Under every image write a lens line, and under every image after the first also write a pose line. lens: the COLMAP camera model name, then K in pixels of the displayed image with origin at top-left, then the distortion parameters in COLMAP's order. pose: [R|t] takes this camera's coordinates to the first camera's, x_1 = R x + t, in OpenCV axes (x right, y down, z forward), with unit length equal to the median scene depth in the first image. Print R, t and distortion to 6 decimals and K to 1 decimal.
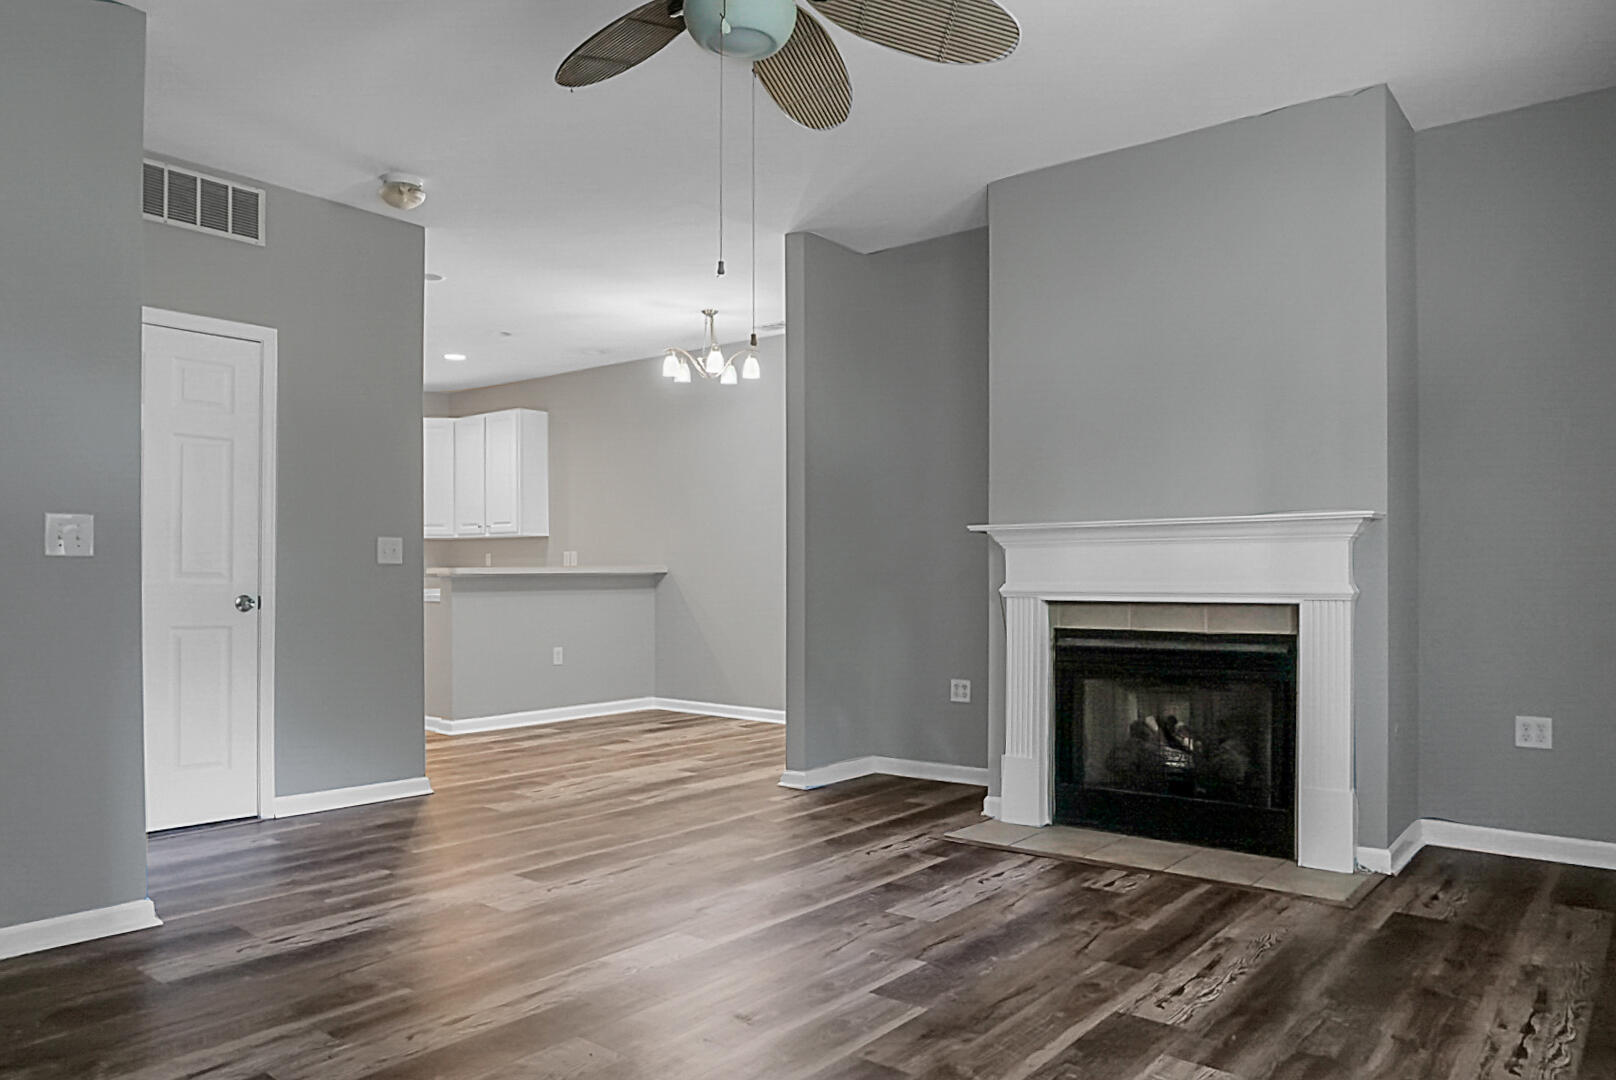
lens RADIAL K [[1104.7, 0, 808.2], [0, 1104.7, 573.8], [0, 0, 1]] dist [-0.045795, 0.033957]
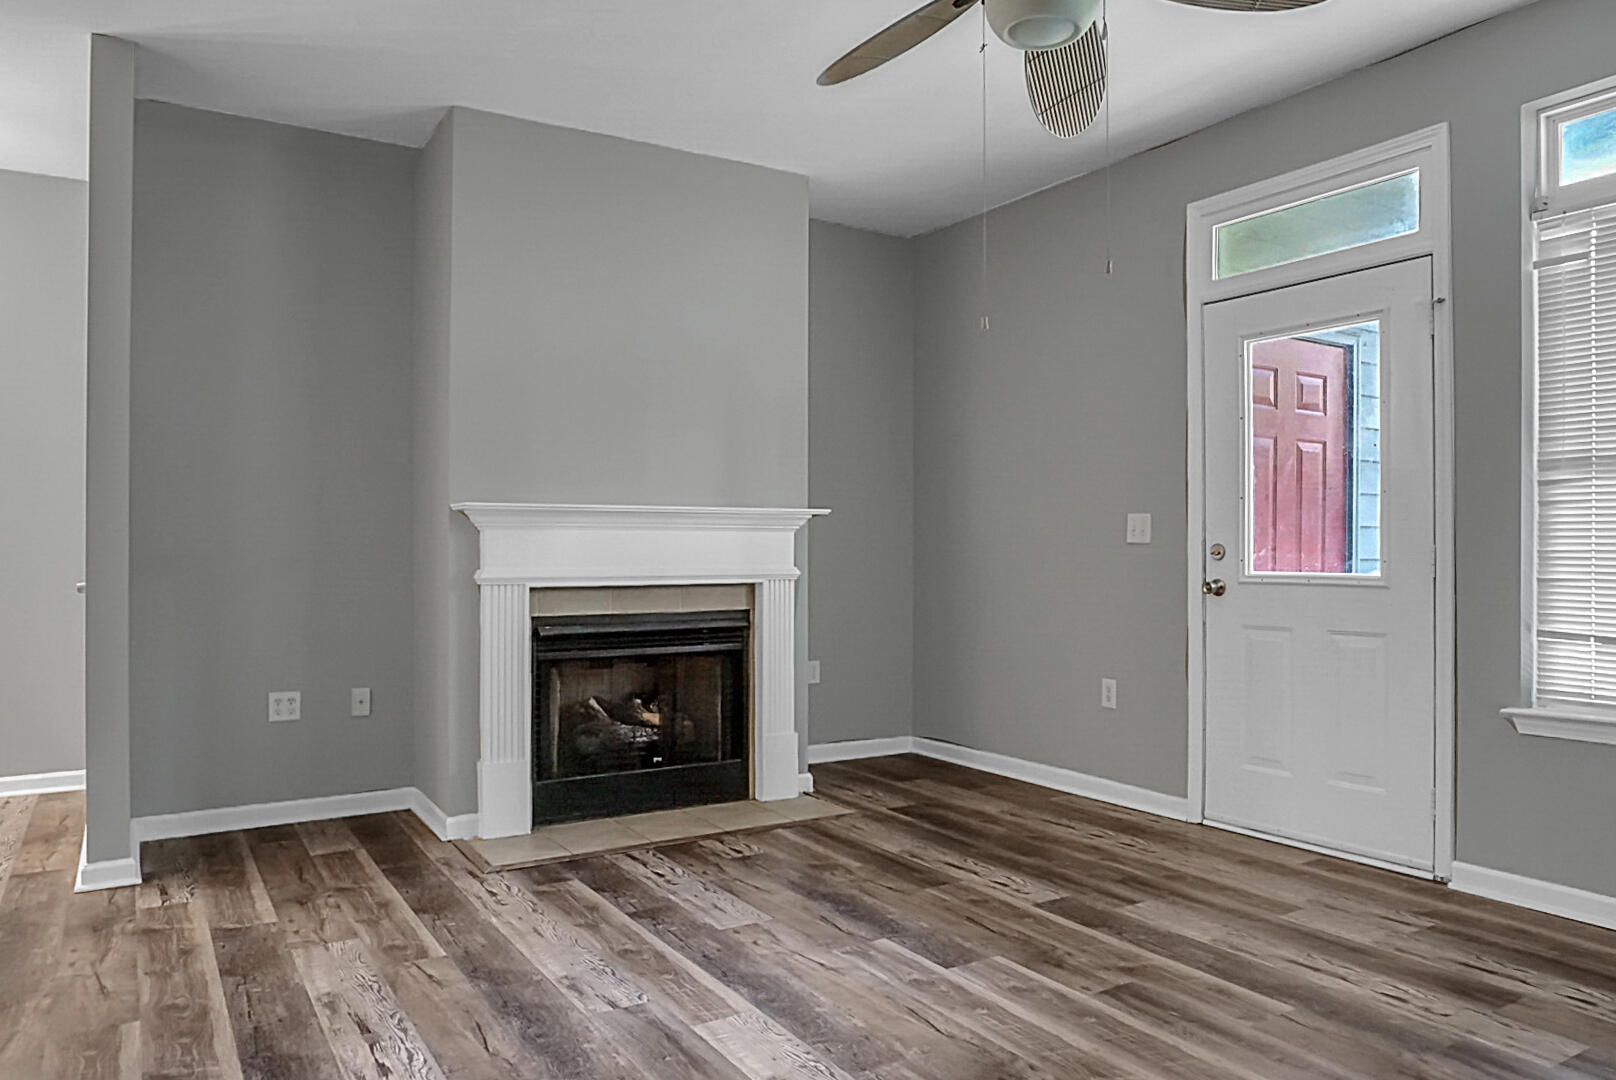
lens RADIAL K [[1104.7, 0, 817.8], [0, 1104.7, 546.5], [0, 0, 1]] dist [-0.045795, 0.033957]
pose [[0.323254, 0.006168, 0.946292, -0.686556], [-0.002633, 0.999981, -0.005619, -0.006201], [-0.946309, -0.000675, 0.323264, 0.560013]]
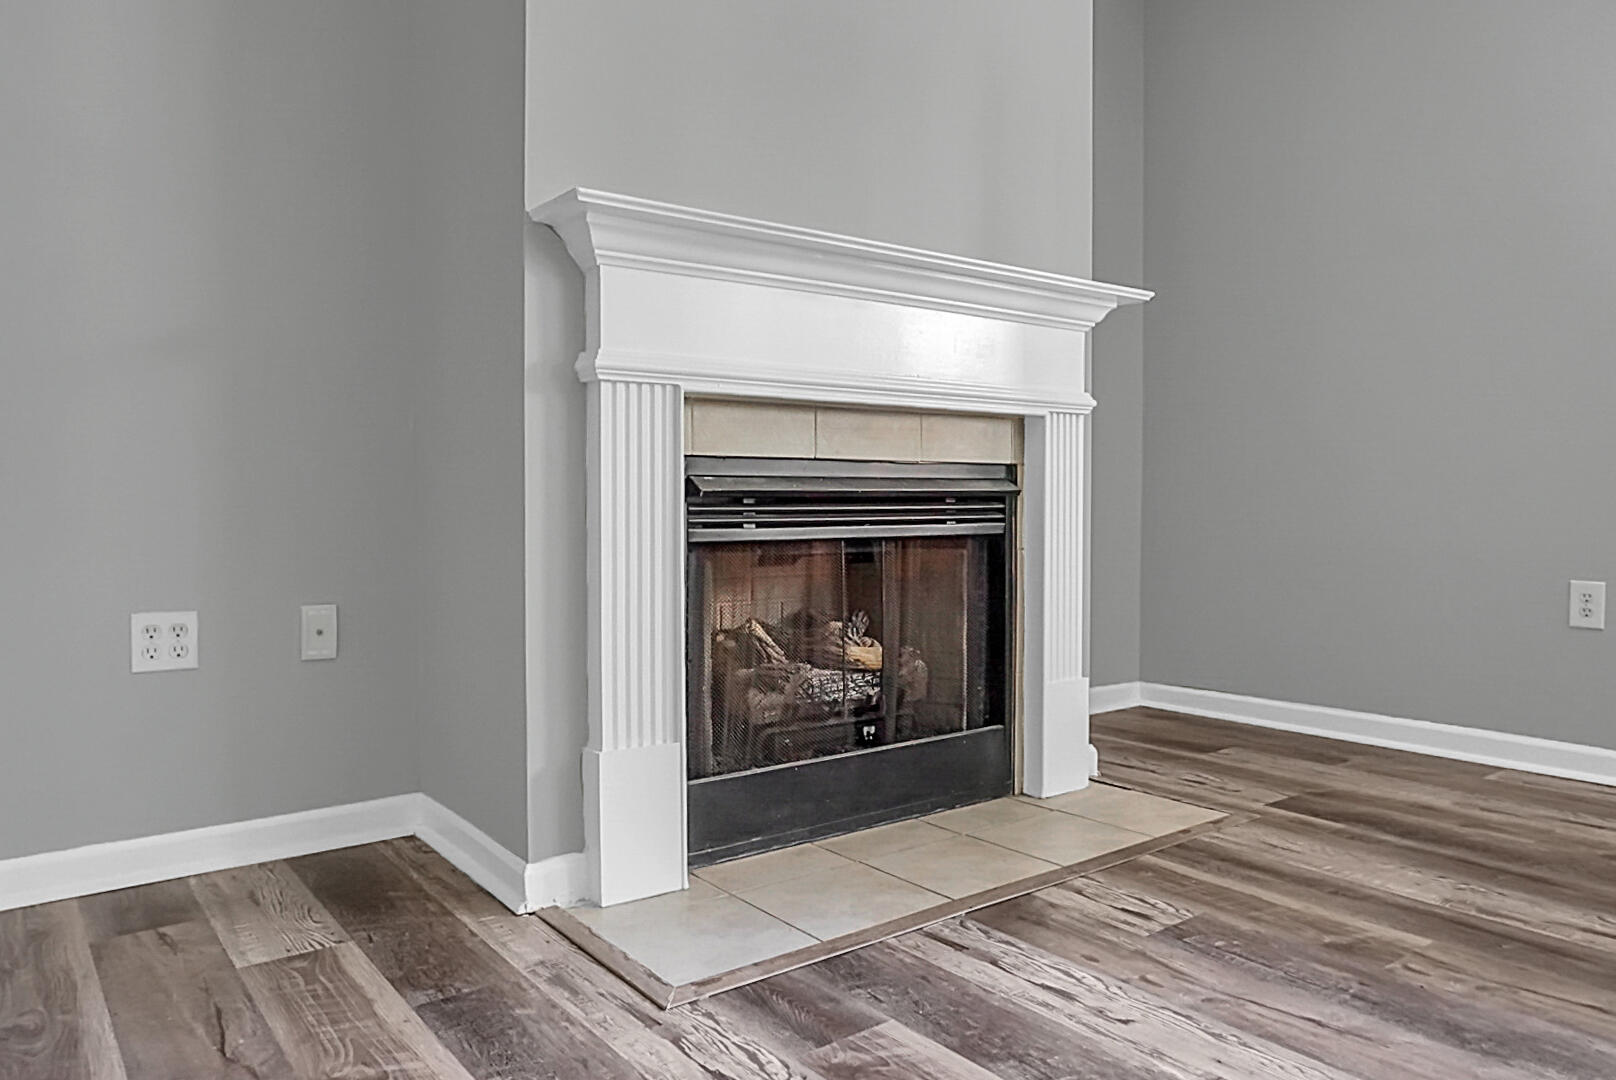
lens RADIAL K [[1104.7, 0, 807.6], [0, 1104.7, 528.8], [0, 0, 1]] dist [-0.045795, 0.033957]
pose [[0.233305, -0.020031, 0.972197, -0.260910], [-0.000303, 0.999786, 0.020672, 0.083892], [-0.972404, -0.005118, 0.233249, 0.994661]]
